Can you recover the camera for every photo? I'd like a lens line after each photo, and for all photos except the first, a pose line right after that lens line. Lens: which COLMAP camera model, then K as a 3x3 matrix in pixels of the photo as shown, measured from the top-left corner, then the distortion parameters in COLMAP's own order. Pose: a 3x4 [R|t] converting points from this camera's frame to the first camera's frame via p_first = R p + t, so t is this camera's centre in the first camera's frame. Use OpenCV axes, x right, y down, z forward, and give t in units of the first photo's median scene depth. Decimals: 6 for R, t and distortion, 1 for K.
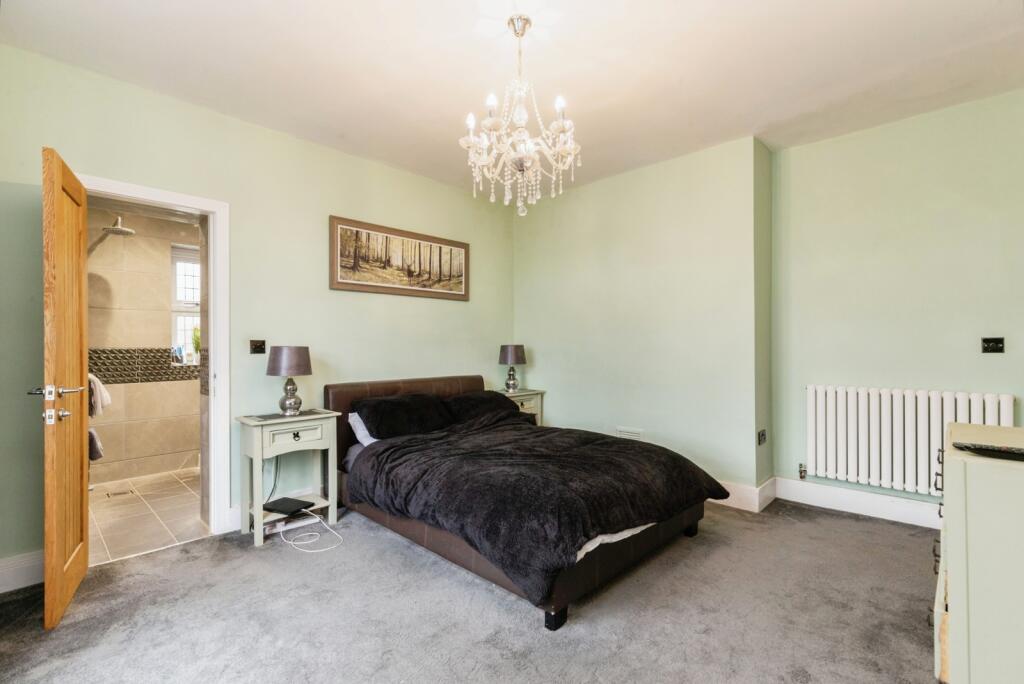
lens RADIAL K [[464.2, 0, 512.0], [0, 464.2, 346.7], [0, 0, 1]] dist [0.003512, 0.000063]
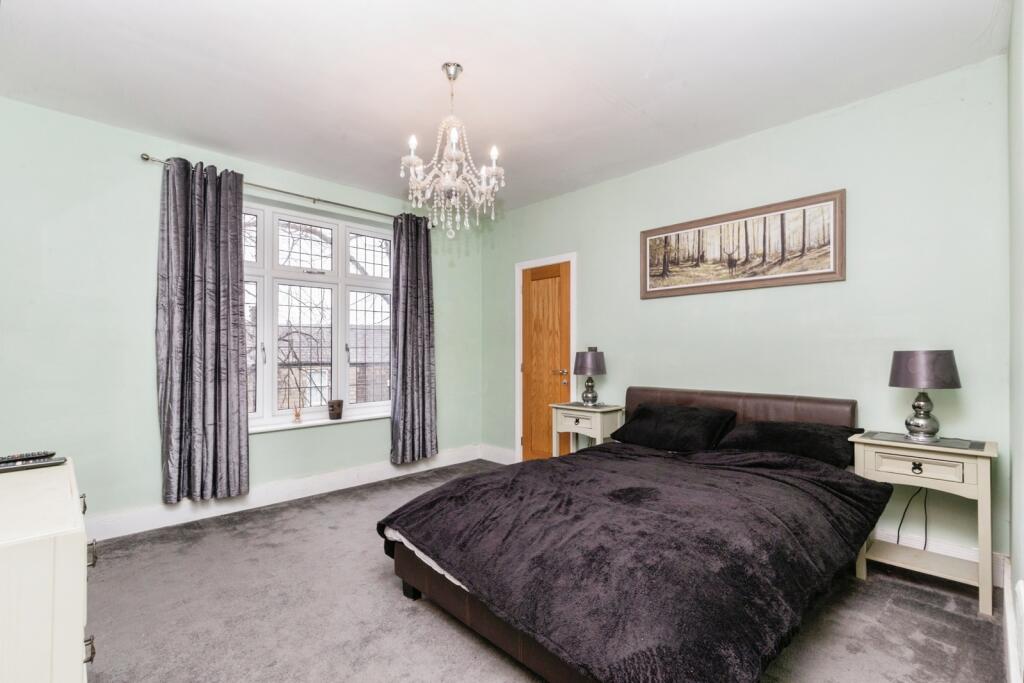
lens RADIAL K [[464.2, 0, 512.5], [0, 464.2, 341.9], [0, 0, 1]] dist [0.003512, 0.000063]
pose [[-0.044609, -0.016162, -0.998874, 0.627261], [-0.001333, 0.999869, -0.016119, -0.005322], [0.999004, 0.000612, -0.044624, 0.661670]]
